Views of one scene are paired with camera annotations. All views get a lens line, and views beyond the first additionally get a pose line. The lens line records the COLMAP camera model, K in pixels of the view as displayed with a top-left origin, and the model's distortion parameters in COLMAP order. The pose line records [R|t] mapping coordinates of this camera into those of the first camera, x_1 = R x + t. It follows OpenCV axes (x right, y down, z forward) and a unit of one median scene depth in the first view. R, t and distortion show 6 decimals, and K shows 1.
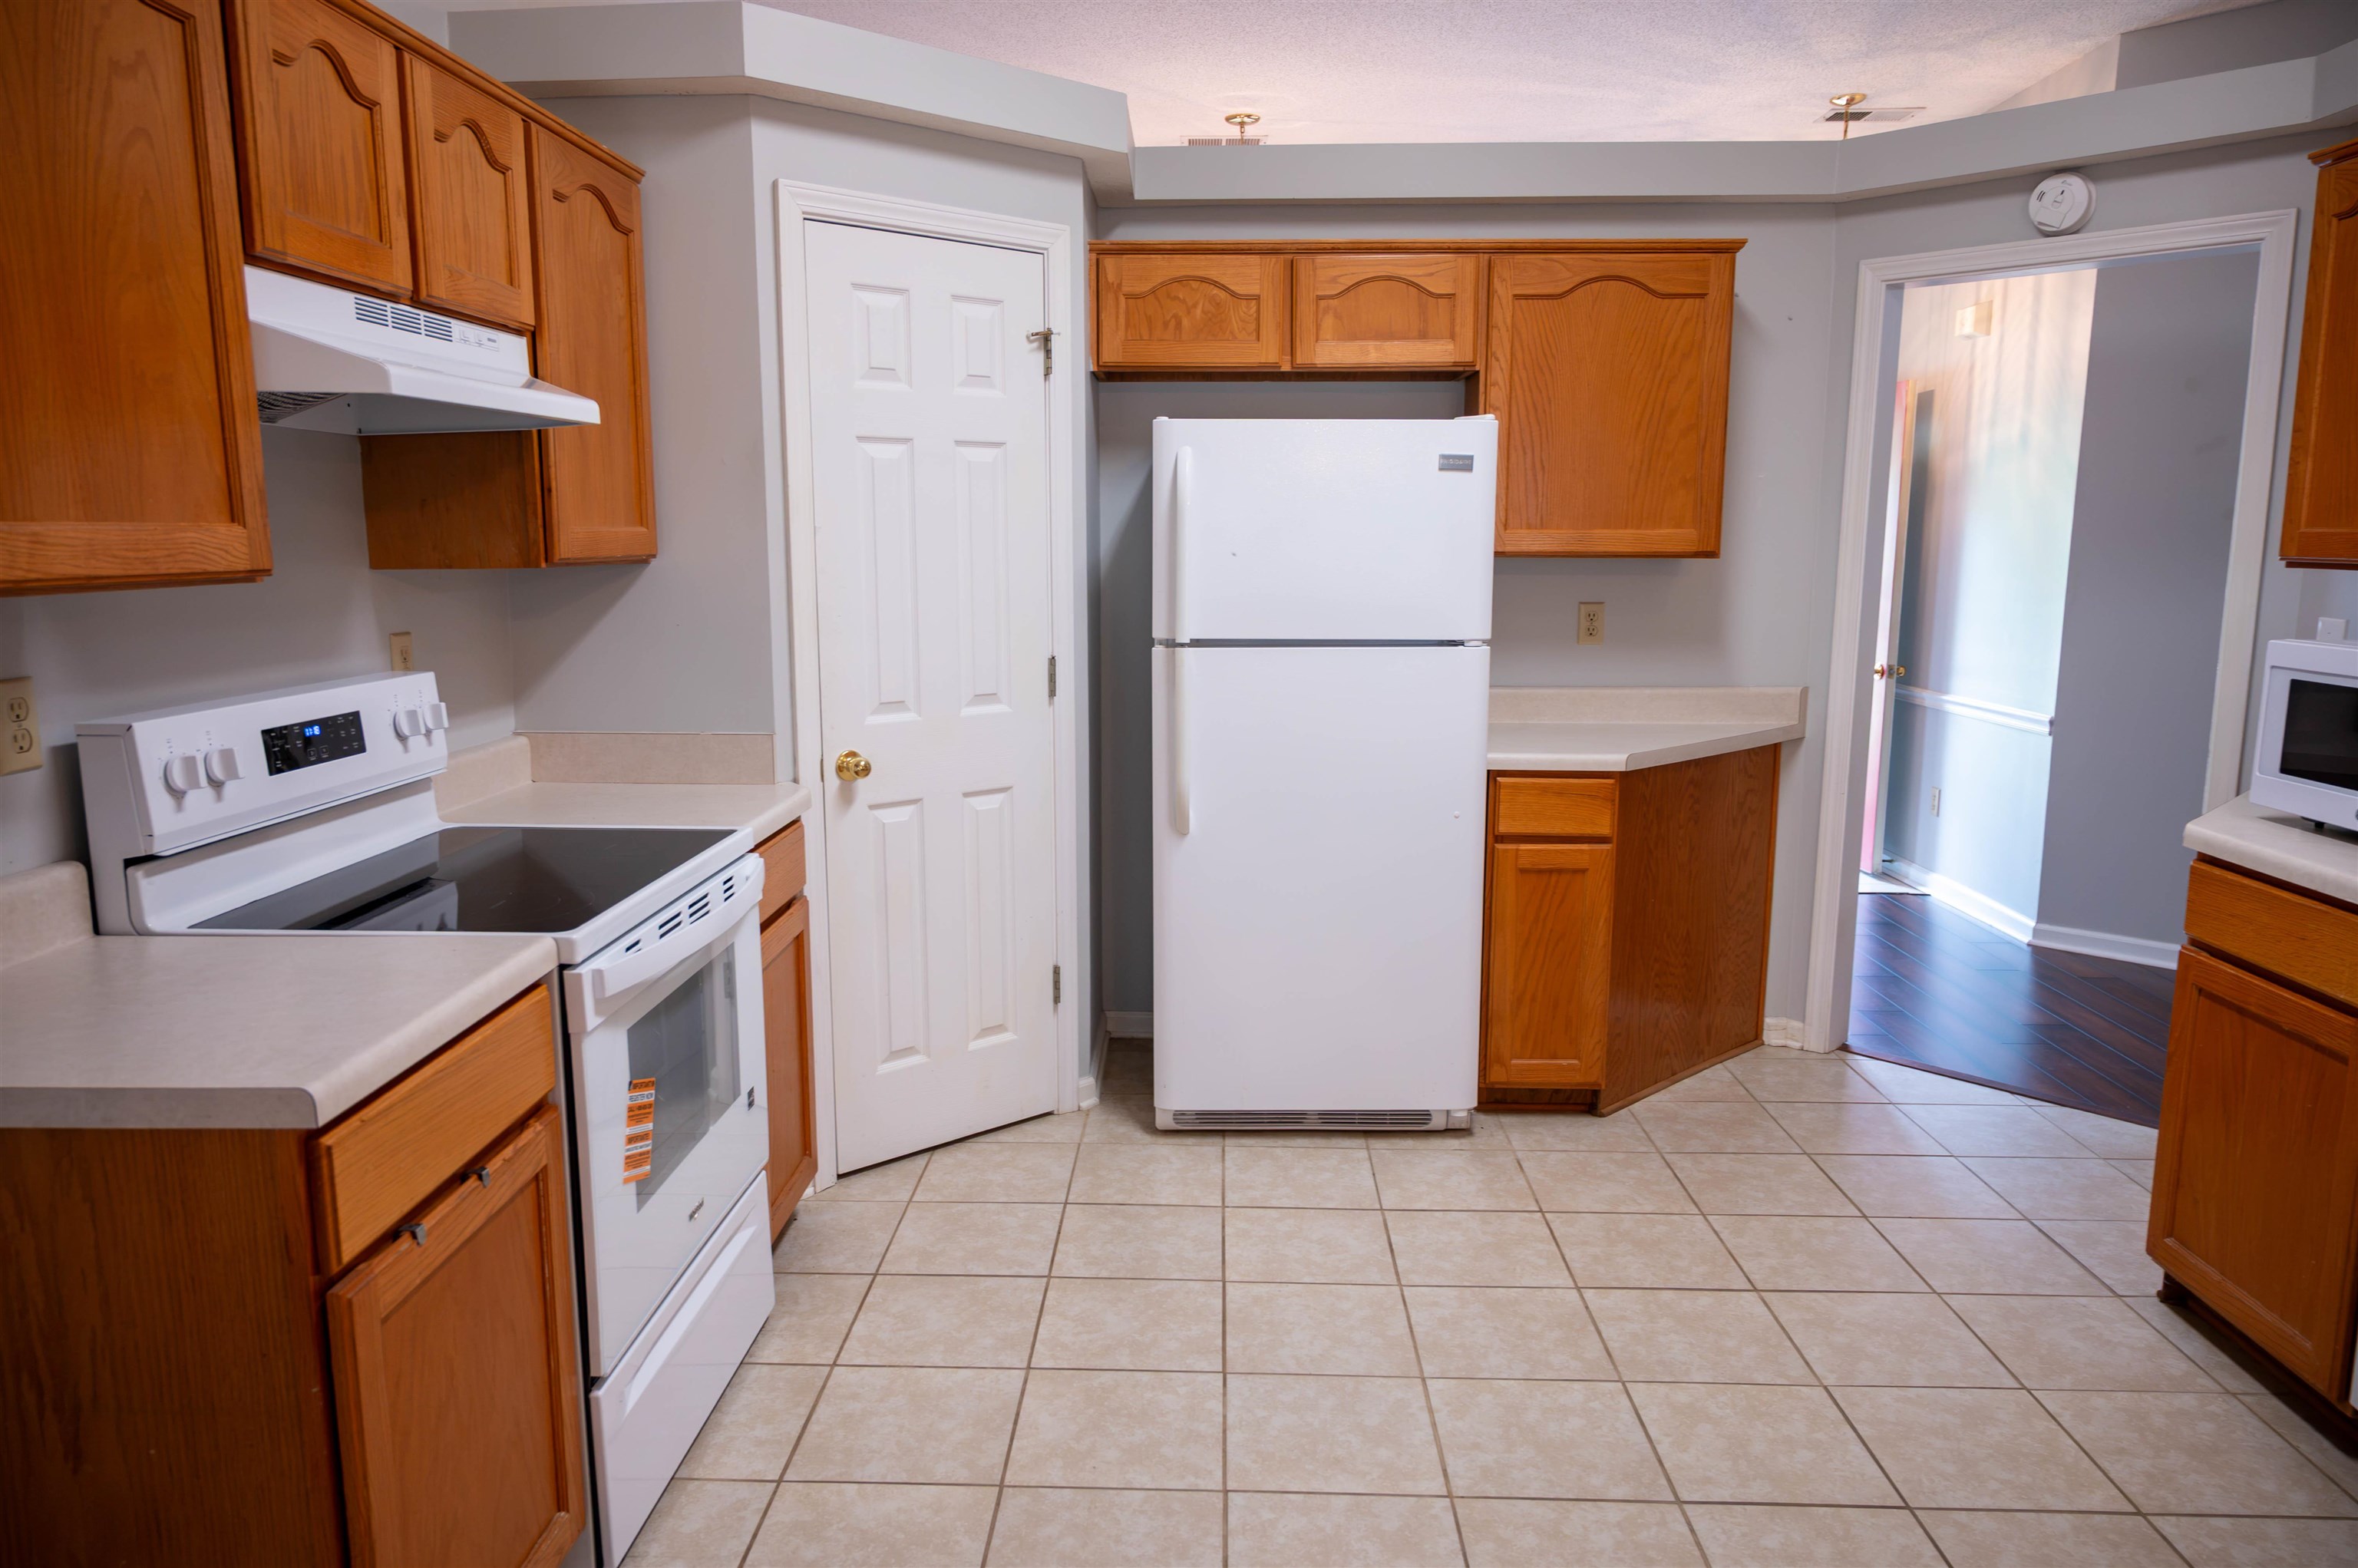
lens RADIAL K [[1581.5, 0, 1170.9], [0, 1581.5, 783.5], [0, 0, 1]] dist [-0.009600, 0.004008]
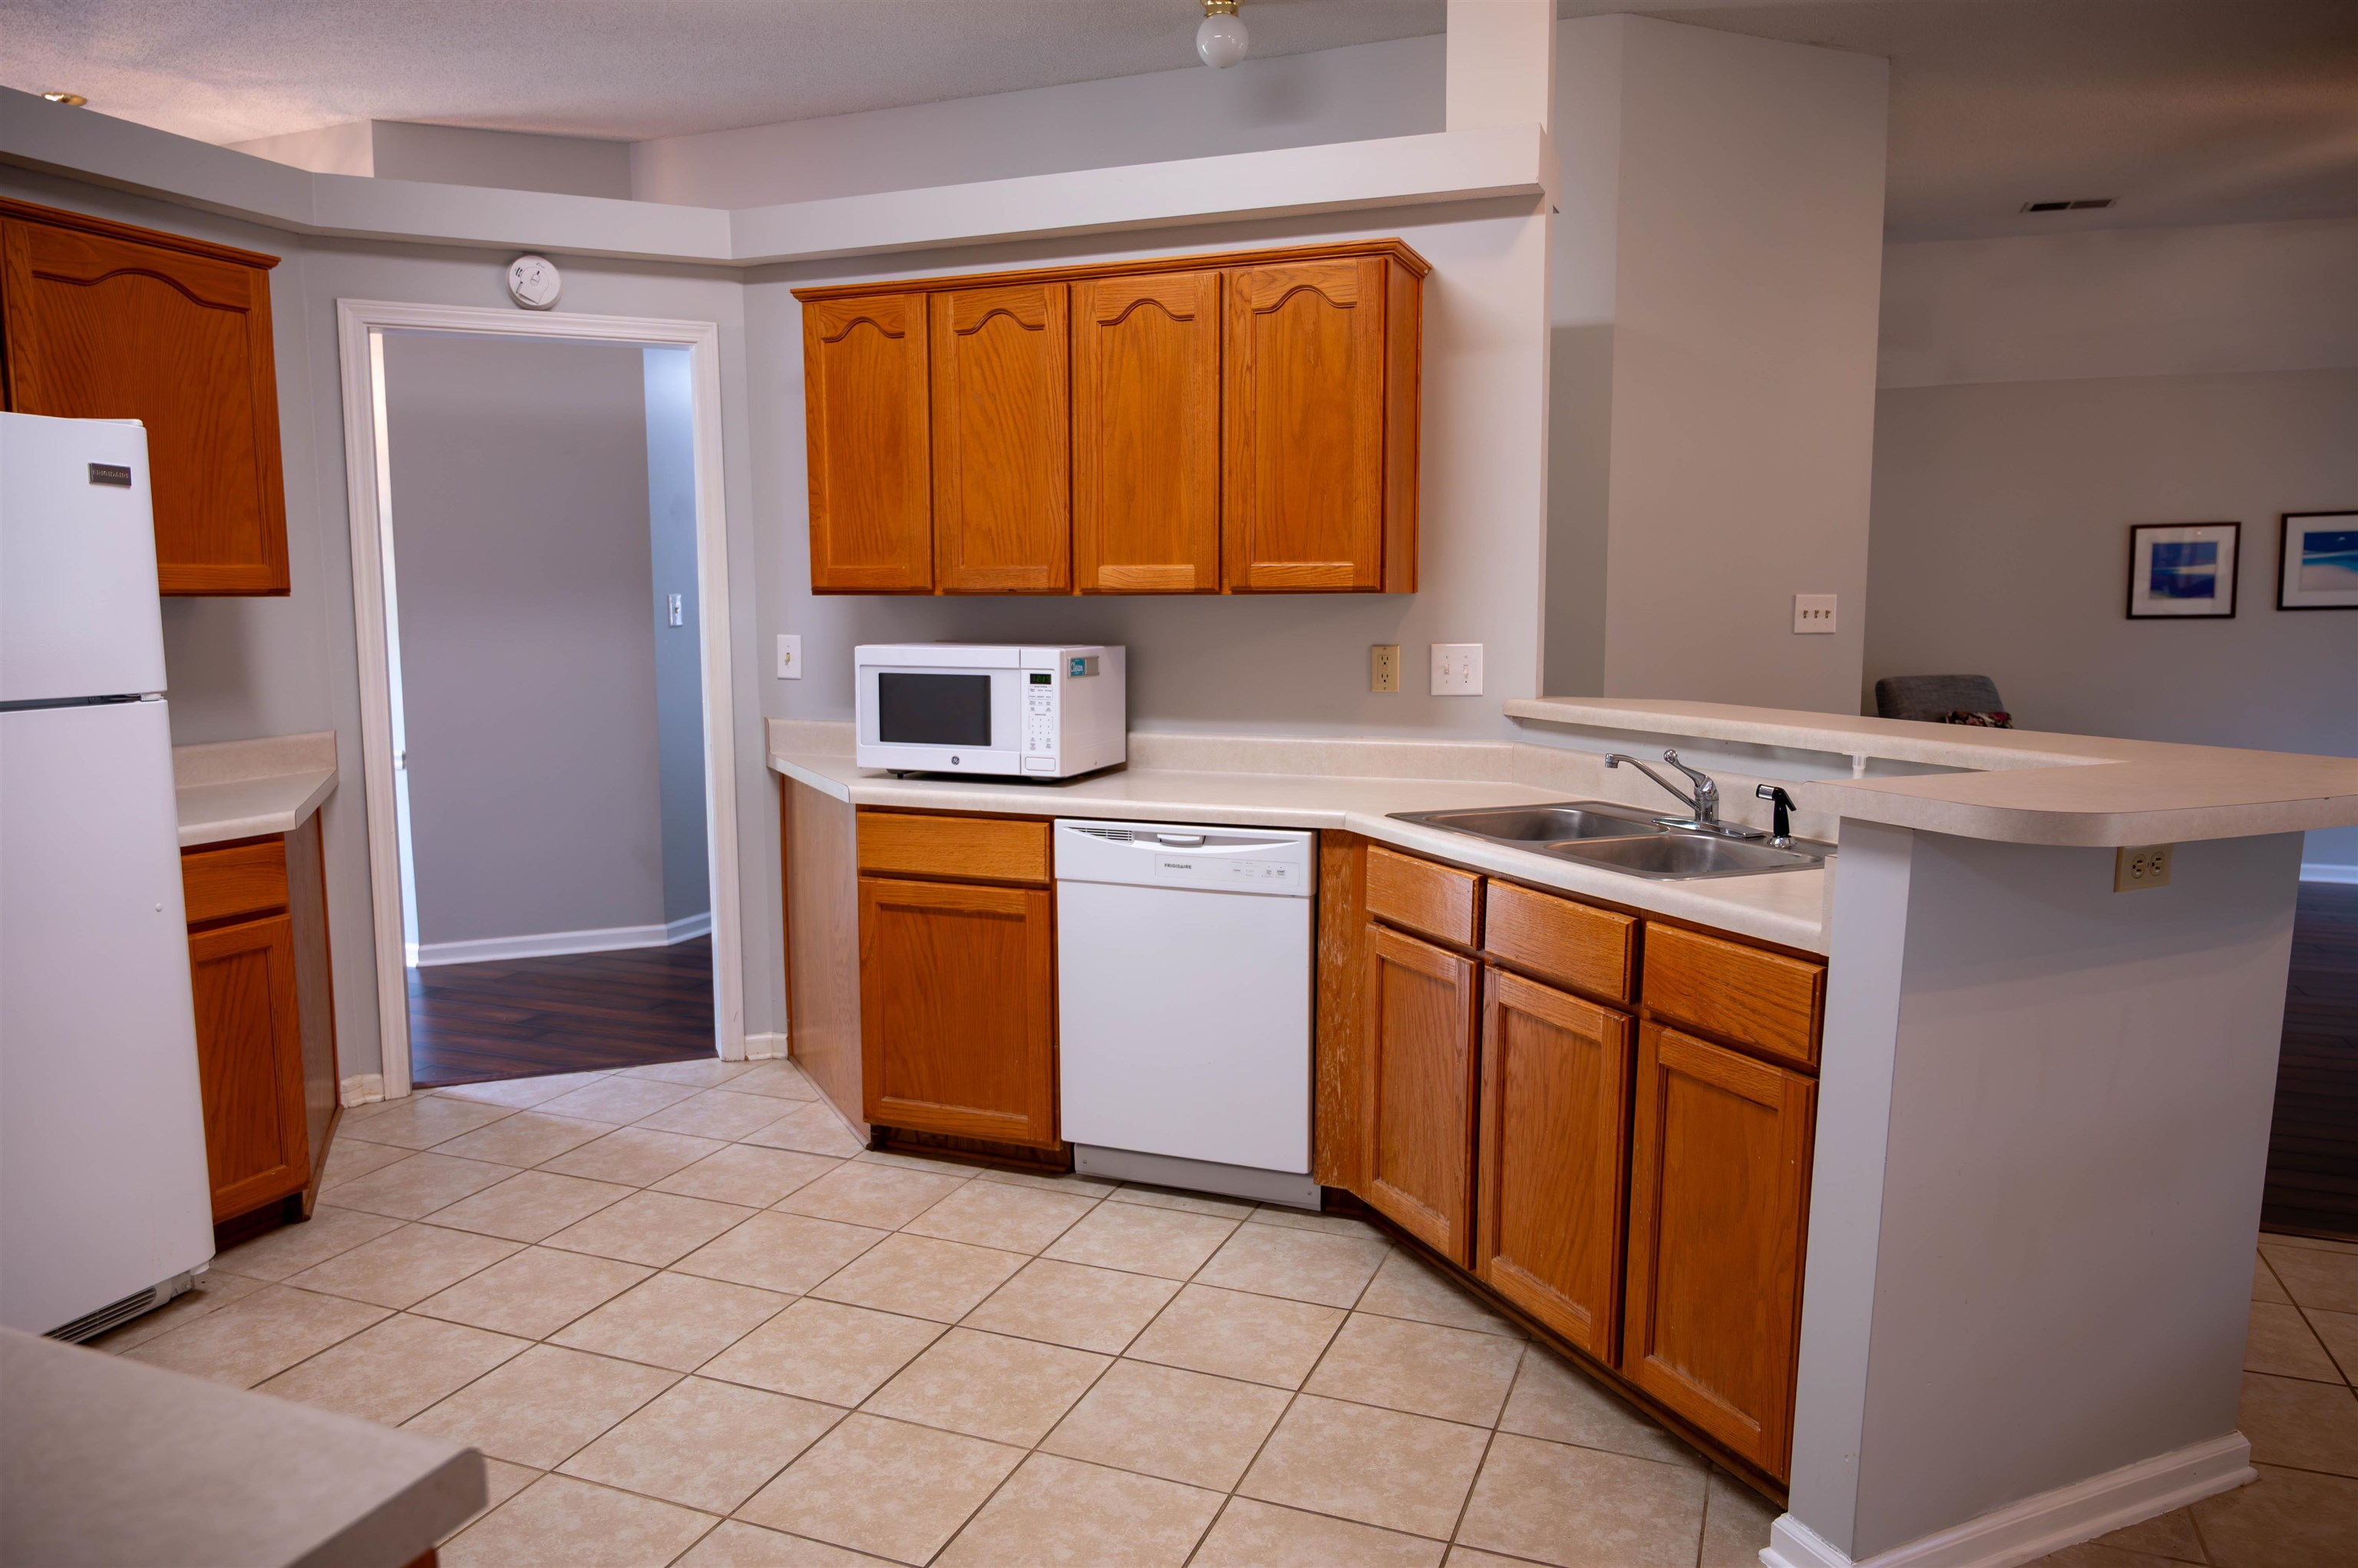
lens RADIAL K [[1577.8, 0, 1191.0], [0, 1577.8, 793.8], [0, 0, 1]] dist [-0.004866, 0.001895]
pose [[0.333148, -0.120139, 0.935189, -0.409901], [0.150769, 0.985874, 0.072941, -0.017726], [-0.930742, 0.116698, 0.346556, 0.225924]]
